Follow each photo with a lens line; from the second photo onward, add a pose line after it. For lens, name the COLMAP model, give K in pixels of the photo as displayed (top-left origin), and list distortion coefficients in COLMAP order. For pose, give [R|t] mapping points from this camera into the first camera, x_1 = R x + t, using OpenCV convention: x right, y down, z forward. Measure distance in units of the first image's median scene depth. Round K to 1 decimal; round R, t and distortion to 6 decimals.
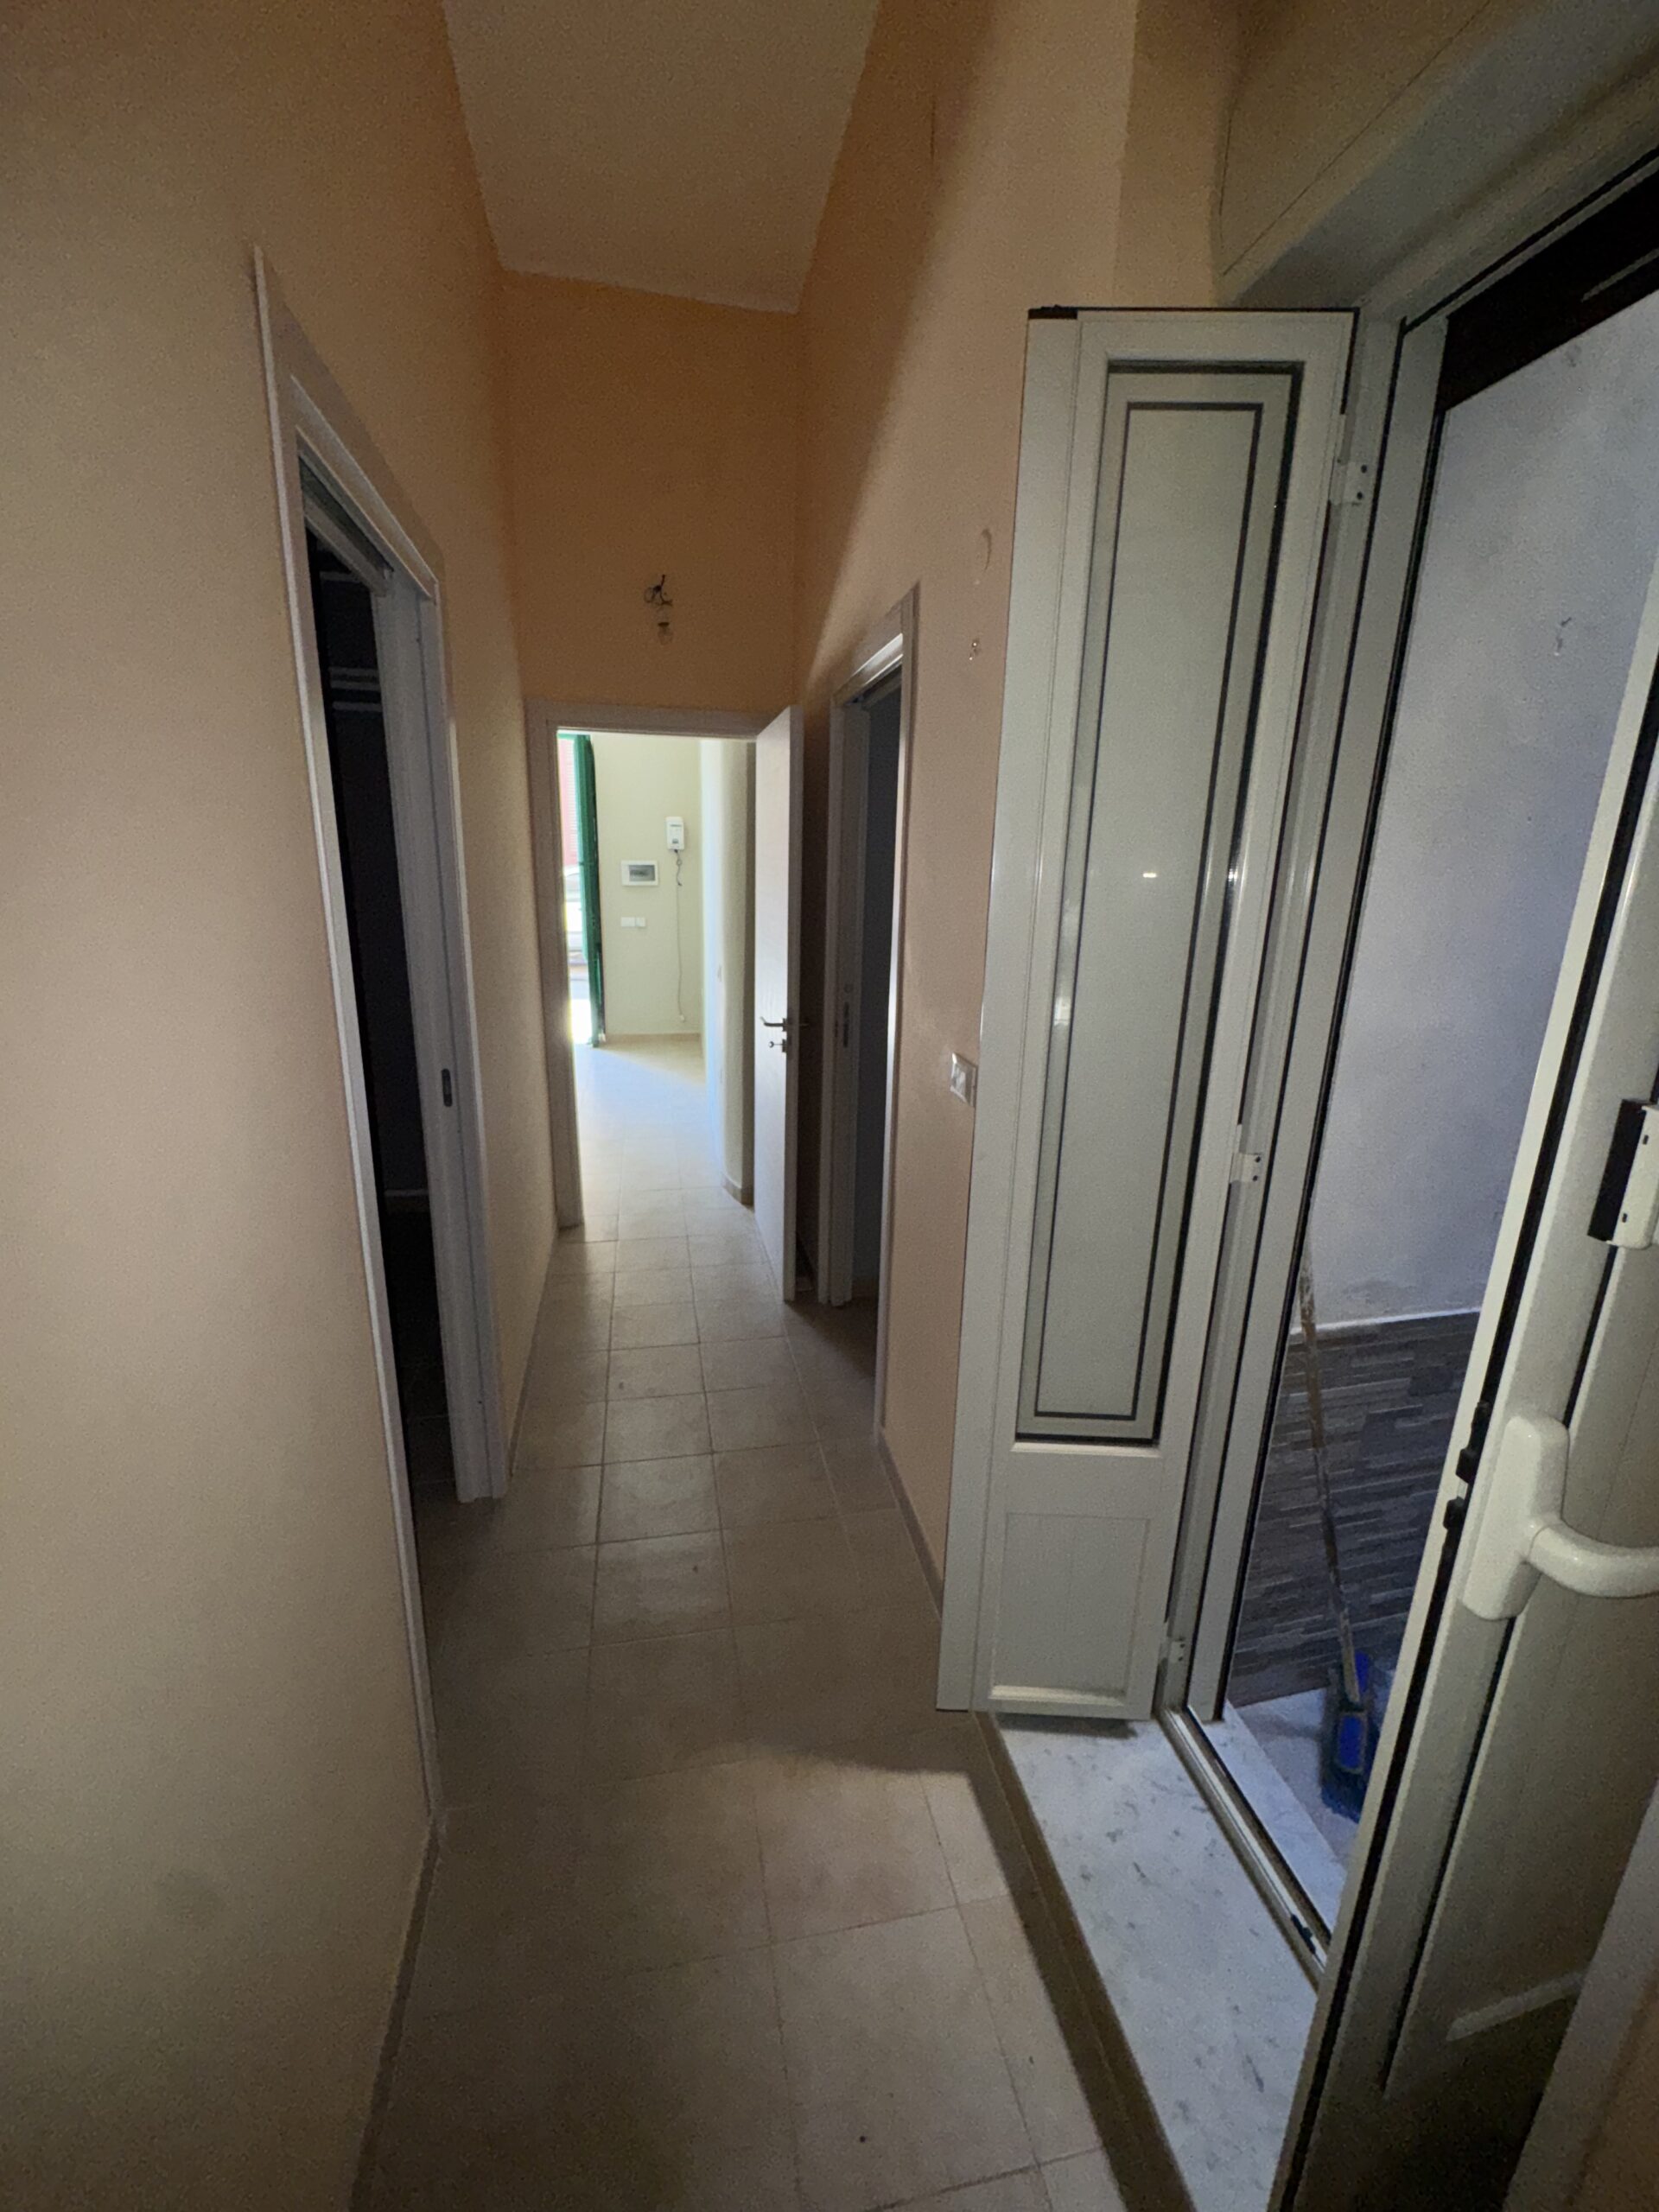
lens RADIAL K [[878.4, 0, 829.5], [0, 878.4, 1106.0], [0, 0, 1]] dist [-0.002983, 0.000001]
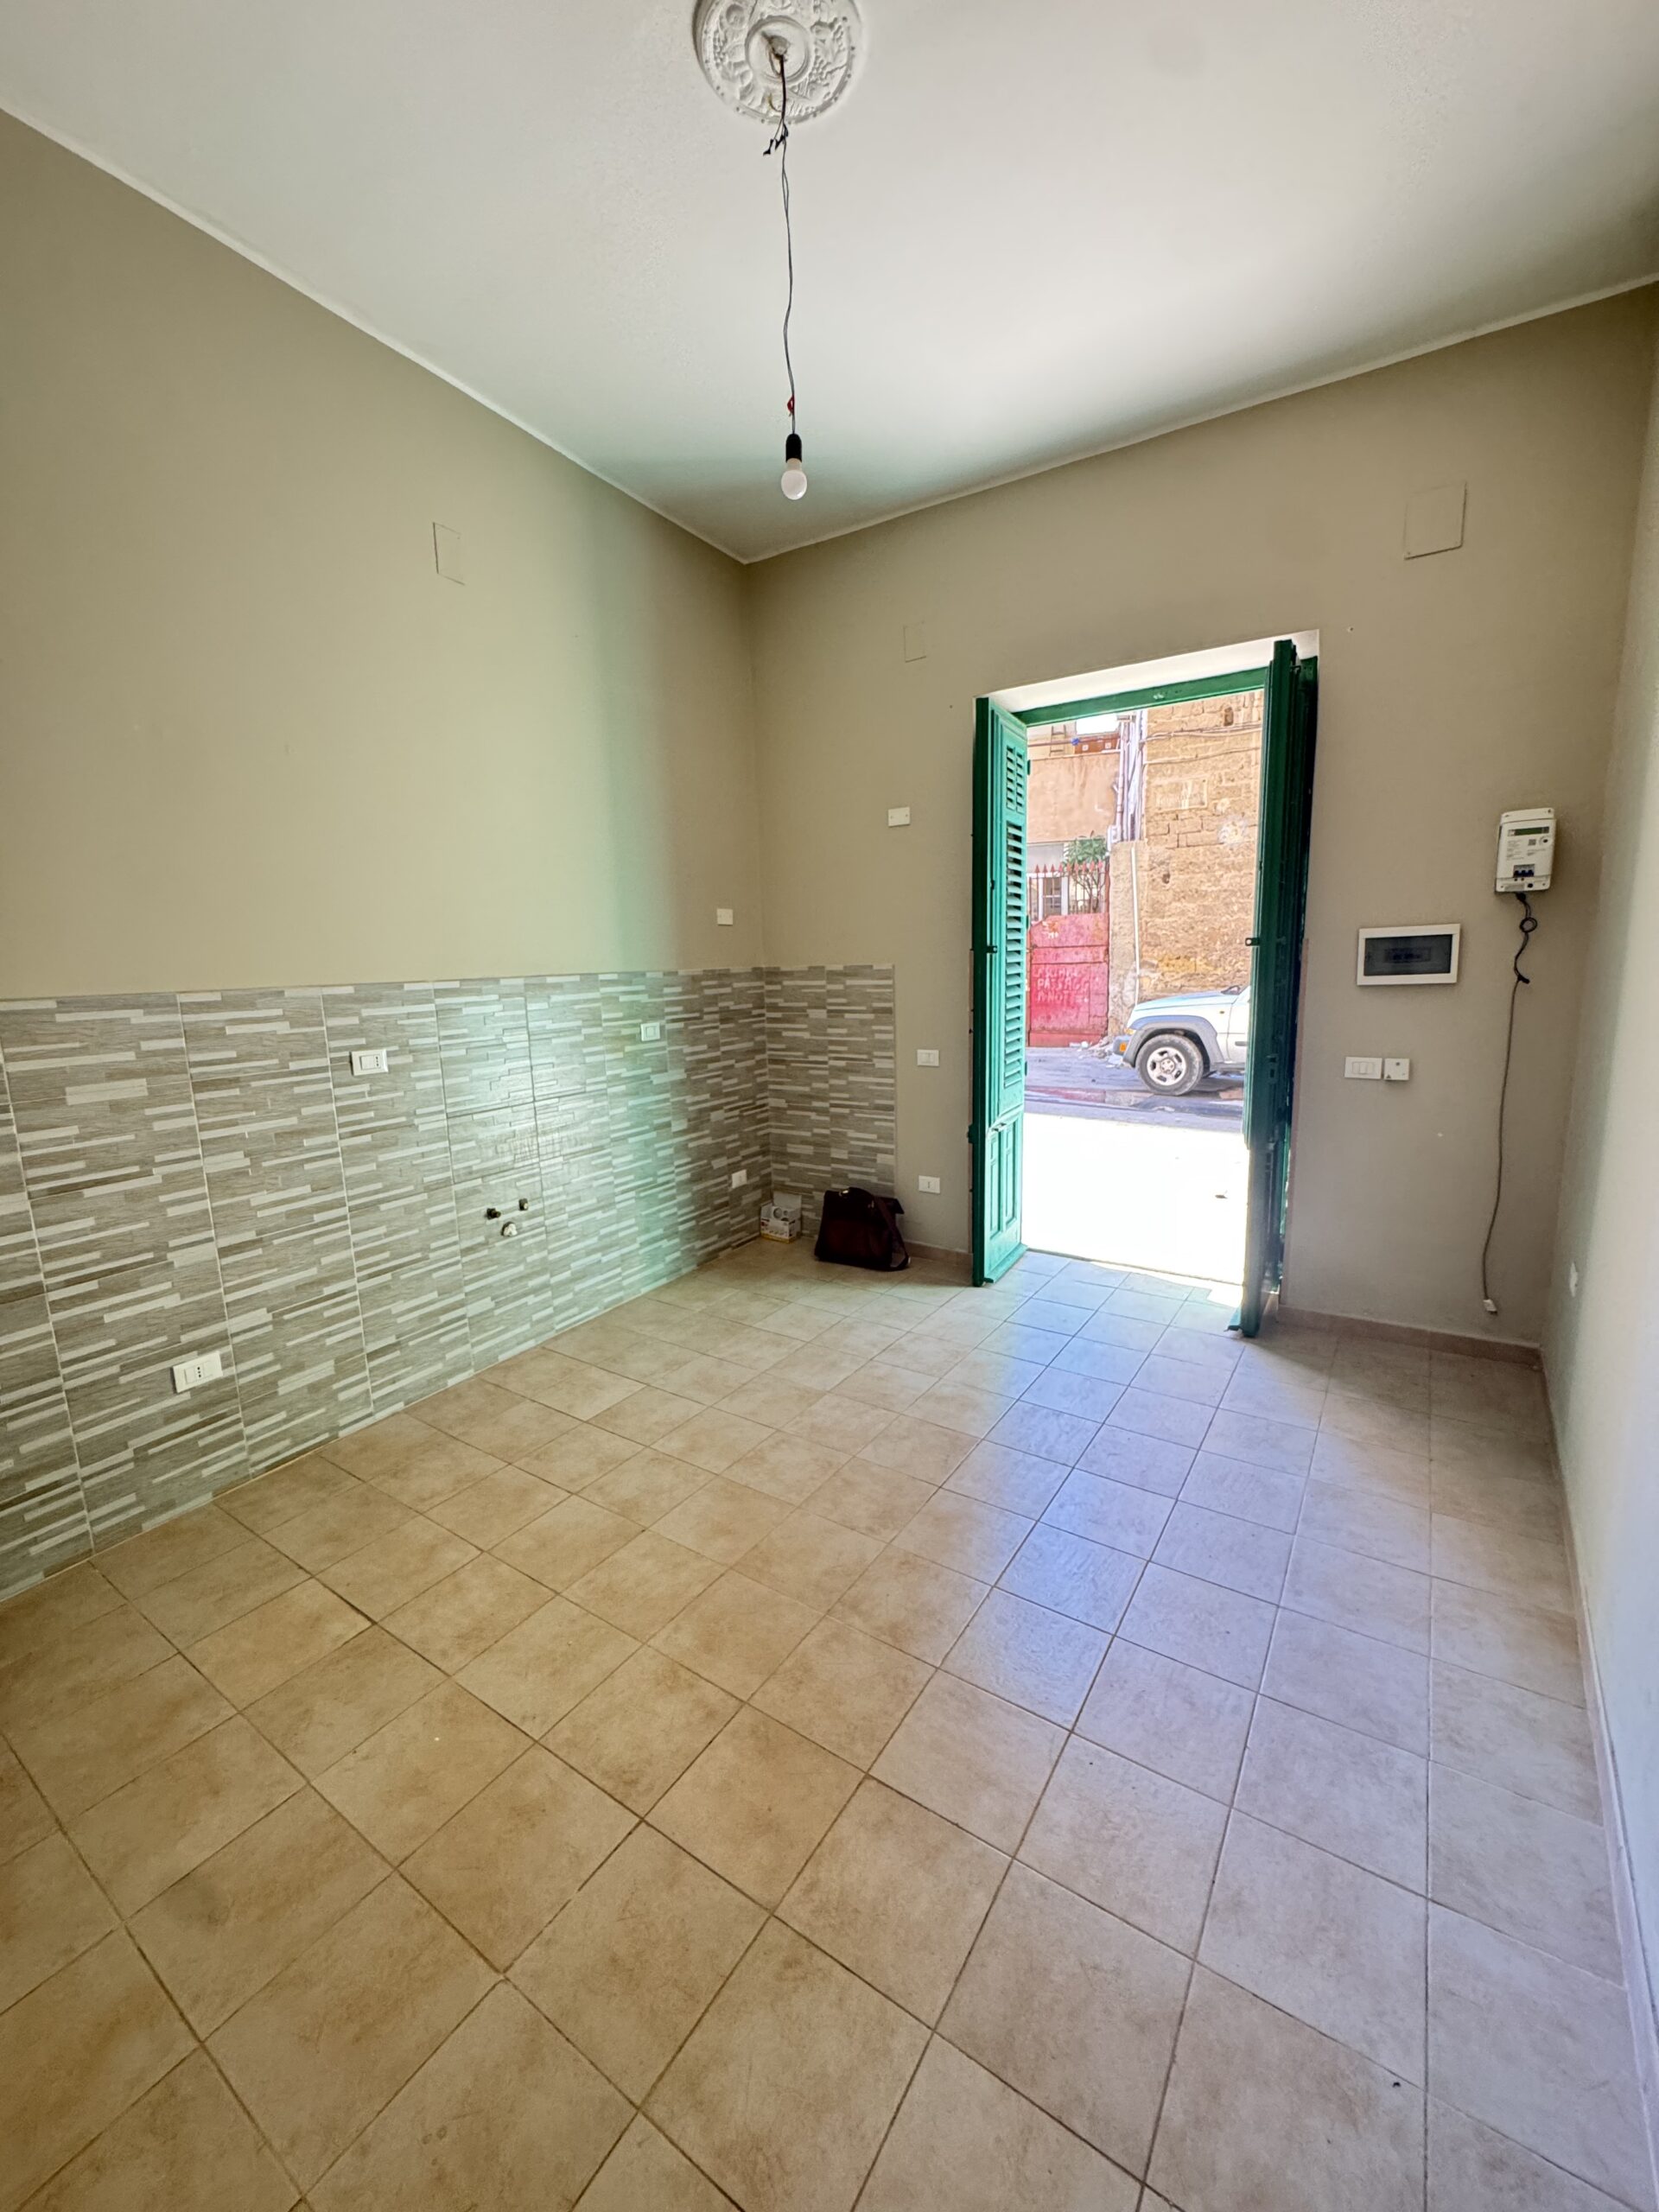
lens RADIAL K [[878.4, 0, 829.5], [0, 878.4, 1106.0], [0, 0, 1]] dist [-0.002983, 0.000001]
pose [[0.688153, 0.082001, -0.720917, -0.098993], [-0.142597, 0.989500, -0.023565, -0.147061], [0.711416, 0.119017, 0.692620, 0.527300]]
